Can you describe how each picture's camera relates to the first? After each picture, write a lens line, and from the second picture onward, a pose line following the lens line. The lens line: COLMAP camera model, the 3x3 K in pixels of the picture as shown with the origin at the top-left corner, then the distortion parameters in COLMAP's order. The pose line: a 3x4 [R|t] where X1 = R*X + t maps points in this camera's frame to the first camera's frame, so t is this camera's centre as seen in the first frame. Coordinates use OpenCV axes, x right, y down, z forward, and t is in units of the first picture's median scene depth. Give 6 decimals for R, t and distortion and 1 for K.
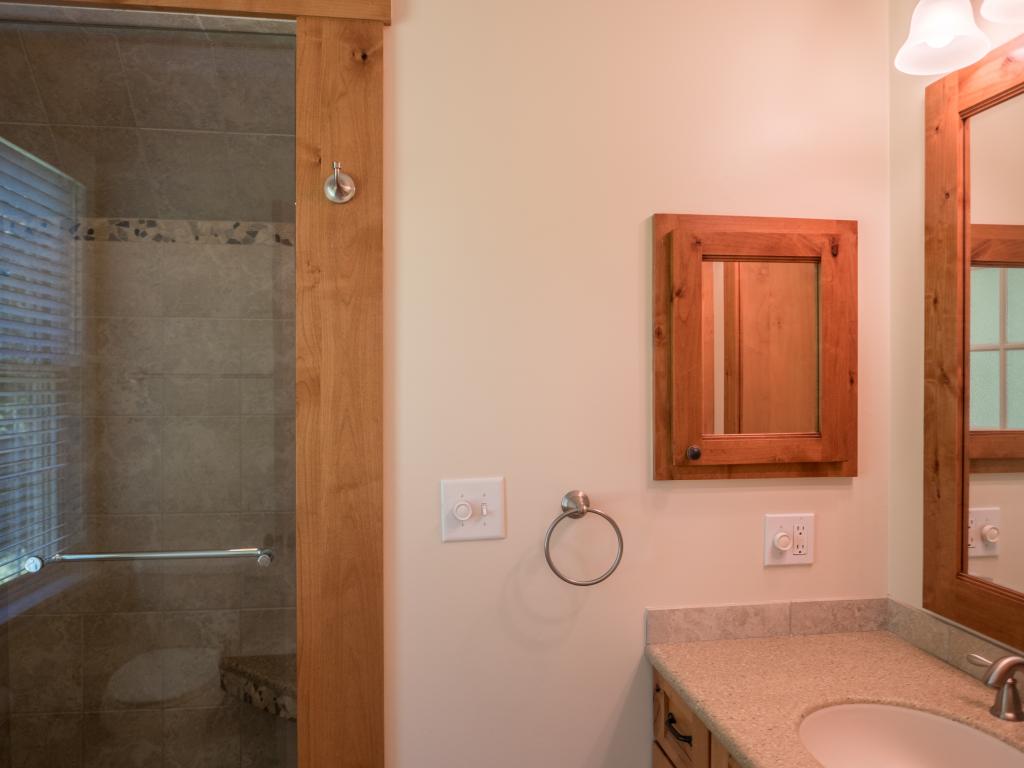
lens RADIAL K [[777.1, 0, 512.0], [0, 777.1, 384.0], [0, 0, 1]] dist [0.001256, -0.003691]
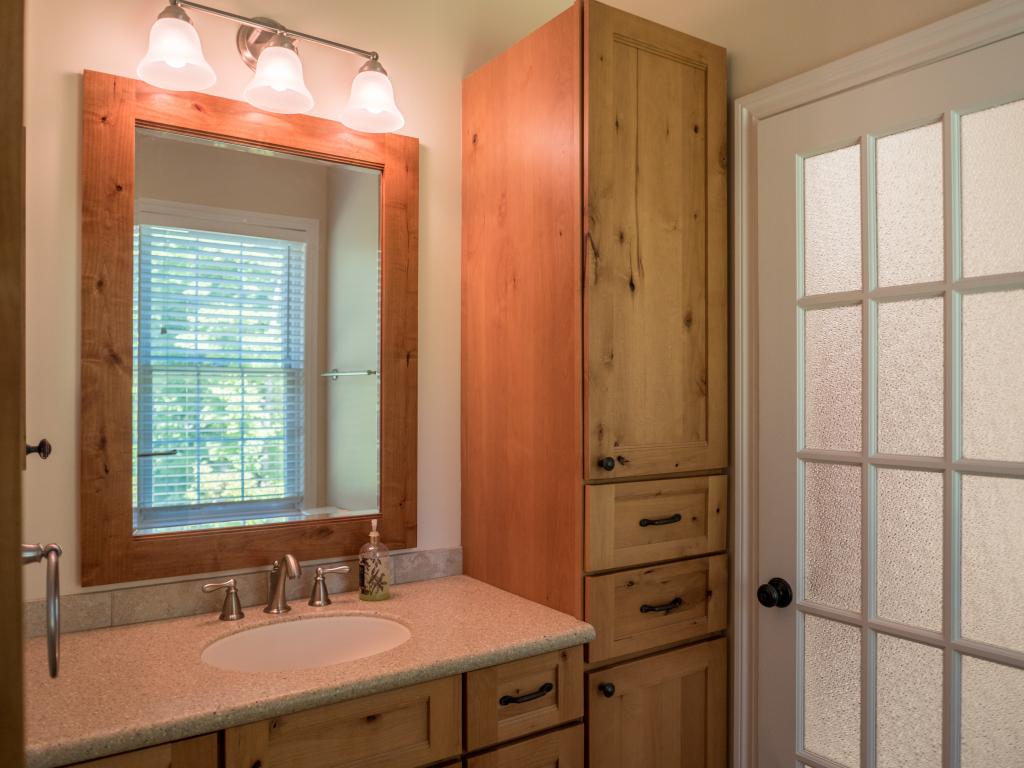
lens RADIAL K [[777.1, 0, 512.0], [0, 777.1, 384.0], [0, 0, 1]] dist [0.001256, -0.003691]
pose [[-0.435215, 0.005357, 0.900311, -0.734268], [0.005263, 0.999980, -0.003406, 0.039280], [-0.900311, 0.003256, -0.435235, 1.123794]]
